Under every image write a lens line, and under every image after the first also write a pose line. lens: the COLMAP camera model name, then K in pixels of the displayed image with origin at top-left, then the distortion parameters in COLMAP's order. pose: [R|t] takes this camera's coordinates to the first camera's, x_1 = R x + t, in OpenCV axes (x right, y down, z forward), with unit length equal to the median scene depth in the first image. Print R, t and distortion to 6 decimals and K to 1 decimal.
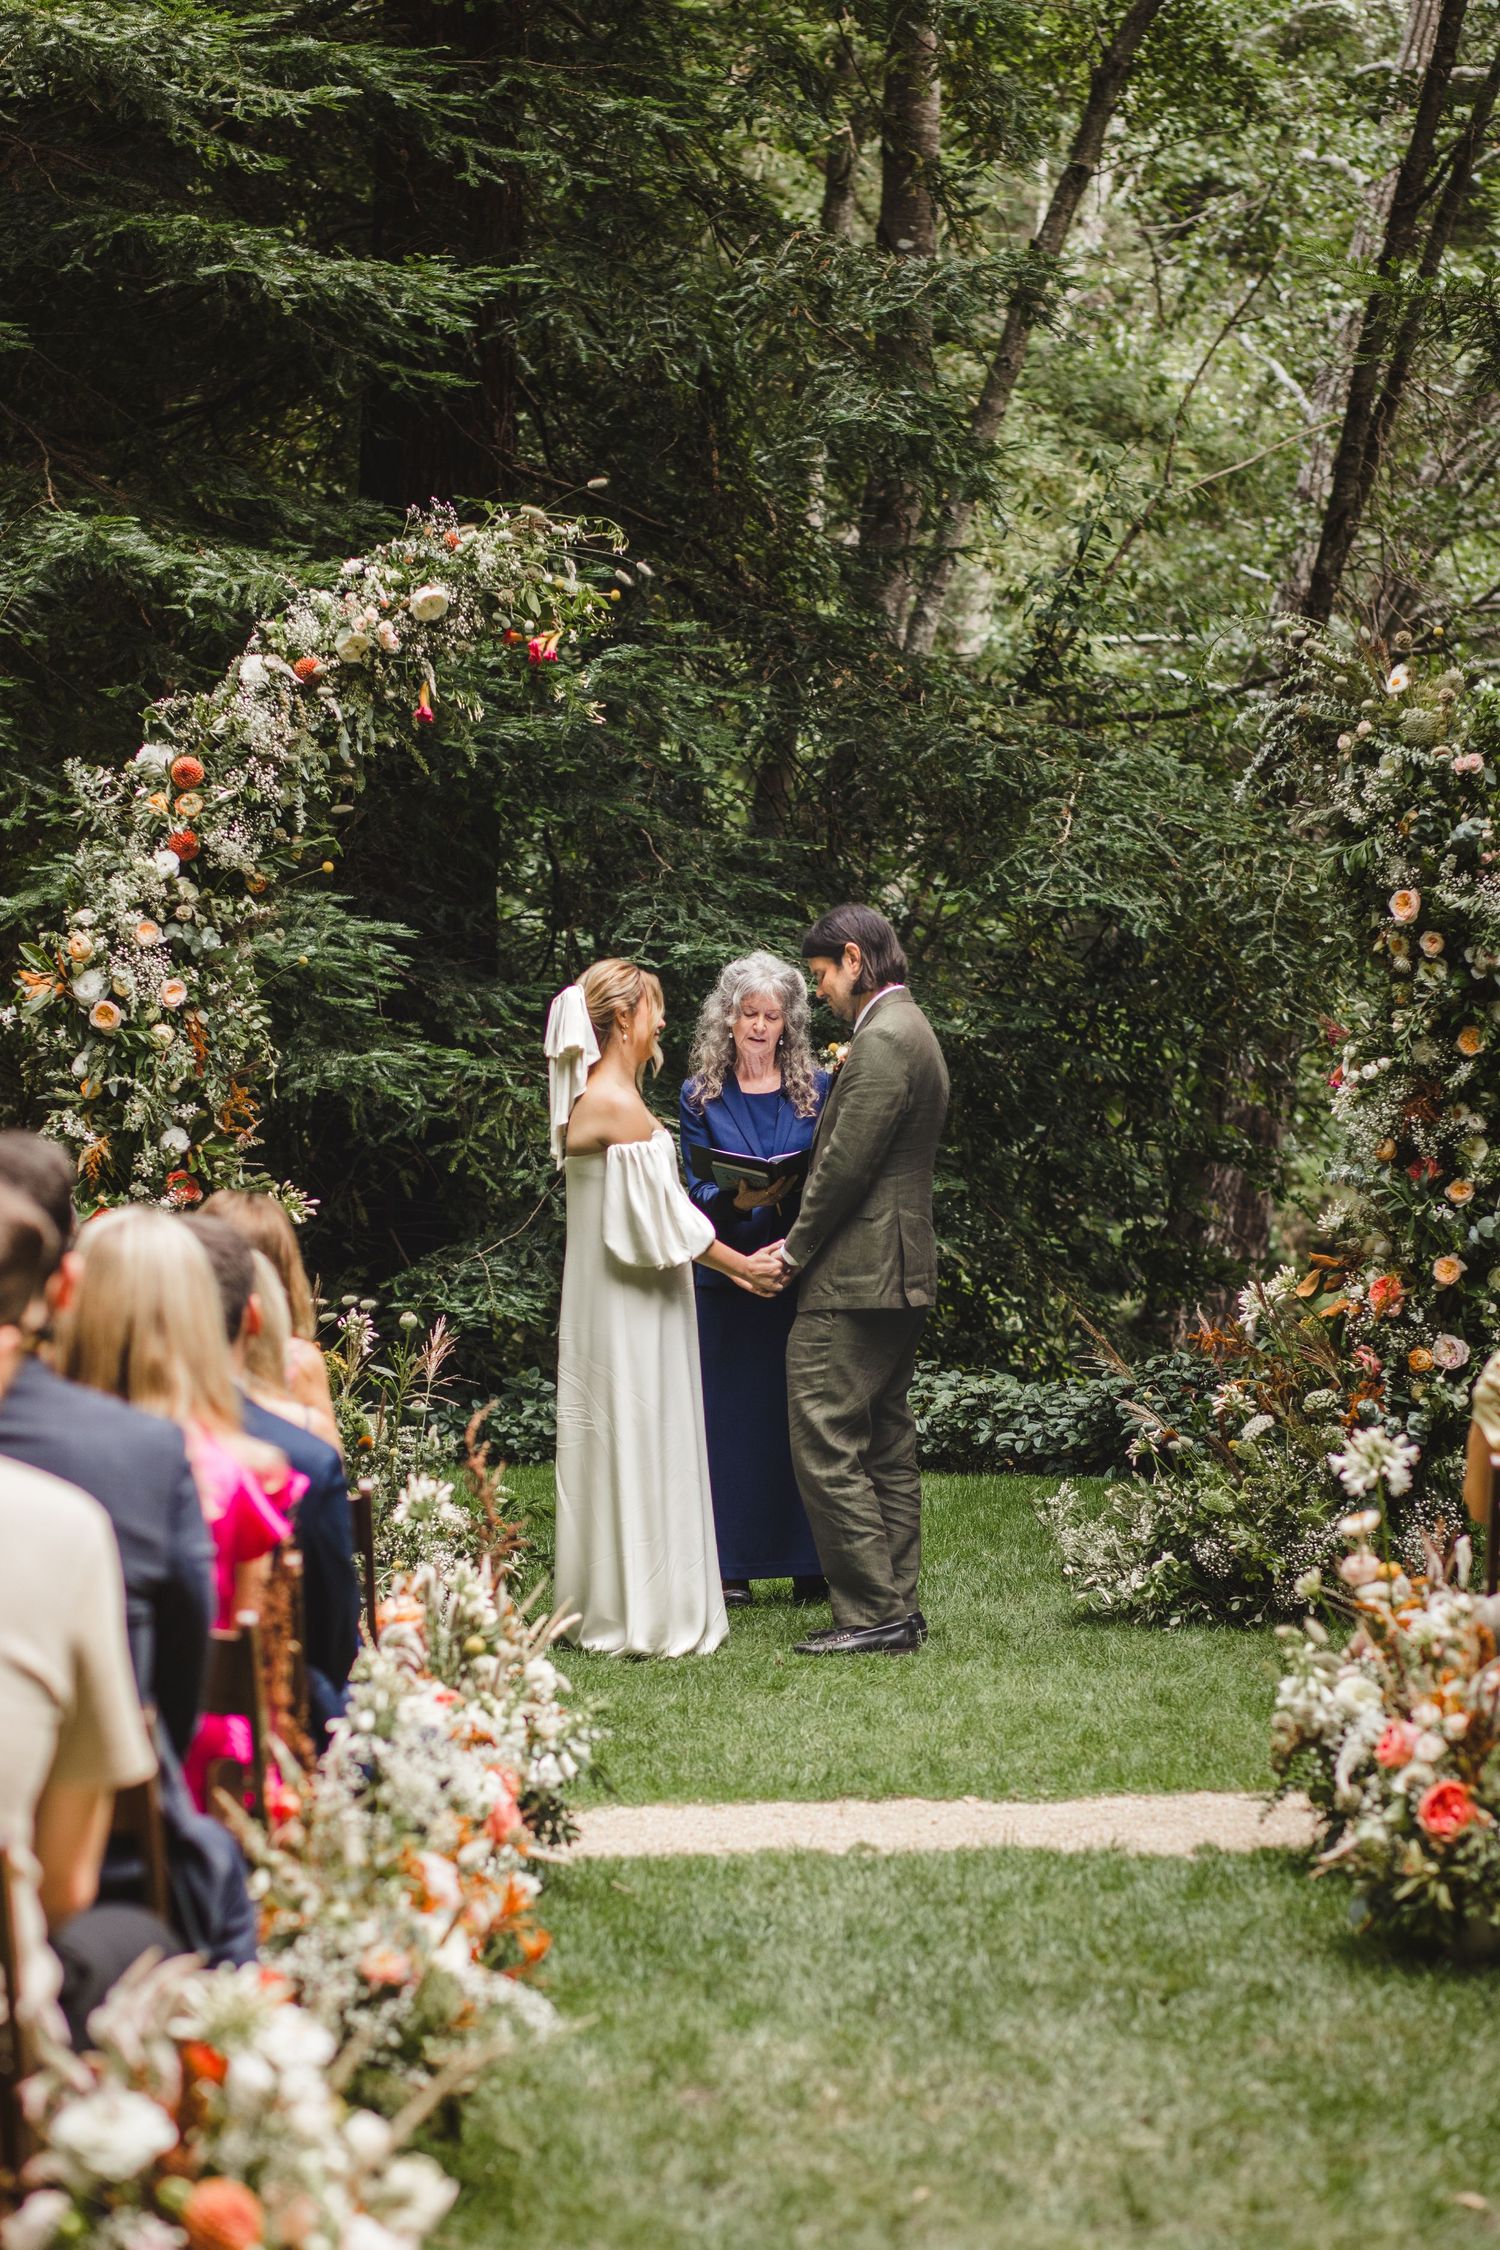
lens RADIAL K [[5206.4, 0, 772.4], [0, 5206.4, 1203.4], [0, 0, 1]] dist [-0.157896, 0.000000]
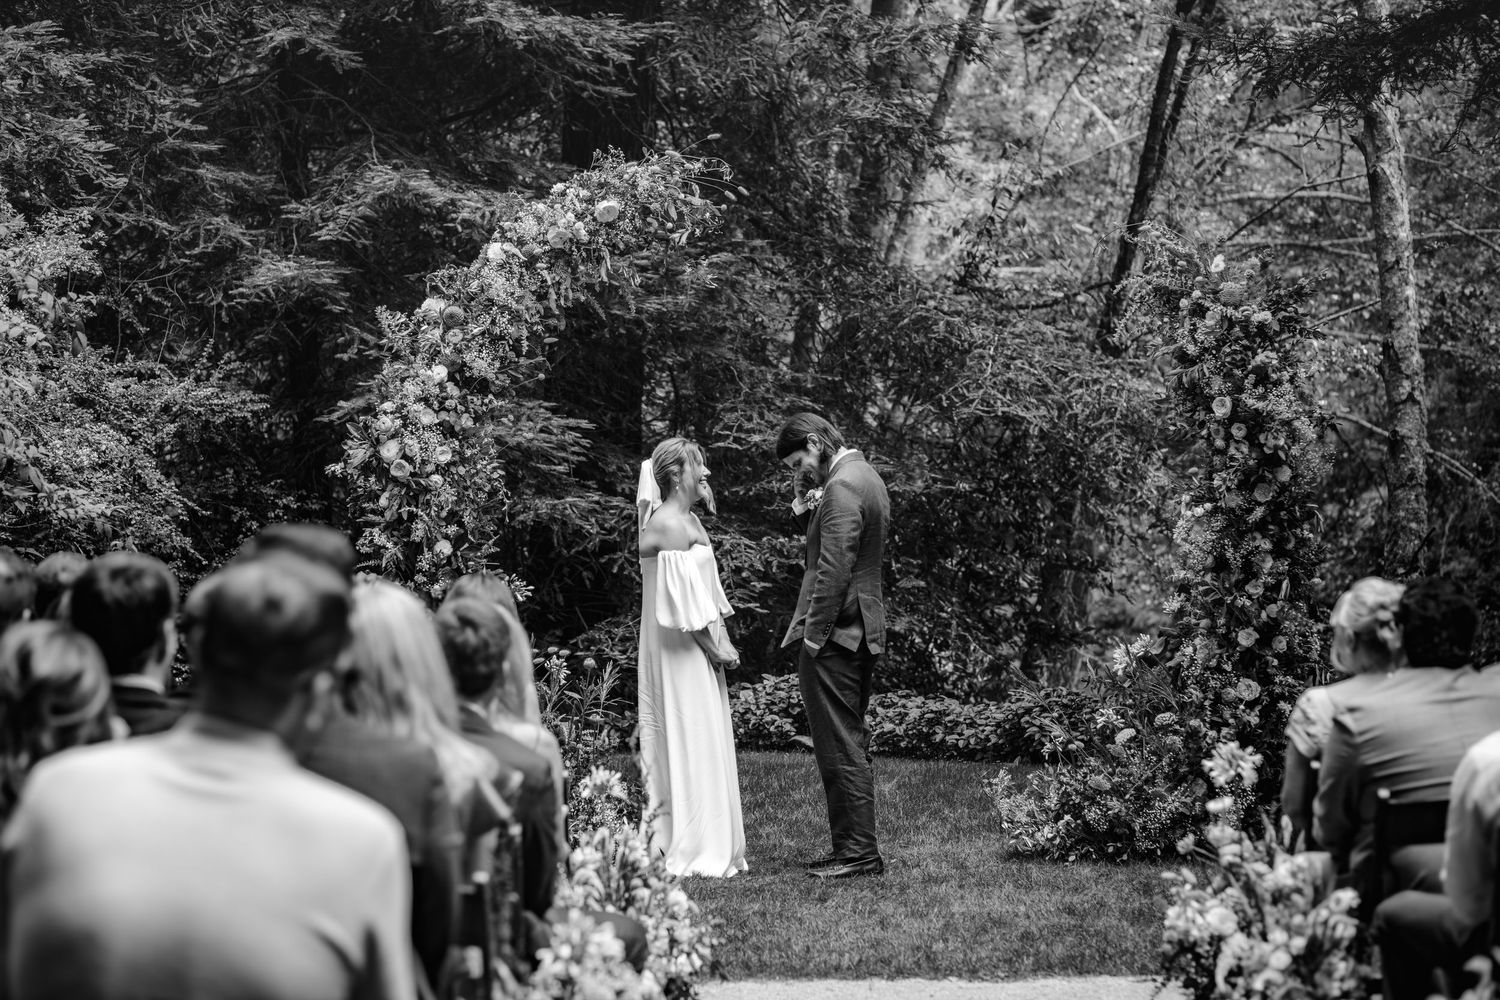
lens RADIAL K [[3792.1, 0, 749.5], [0, 3792.1, 499.6], [0, 0, 1]] dist [-0.359408, 0.000000]
pose [[0.999491, 0.008821, -0.030648, 0.013559], [-0.009511, 0.999703, -0.022452, -0.002010], [0.030441, 0.022732, 0.999278, -0.150835]]
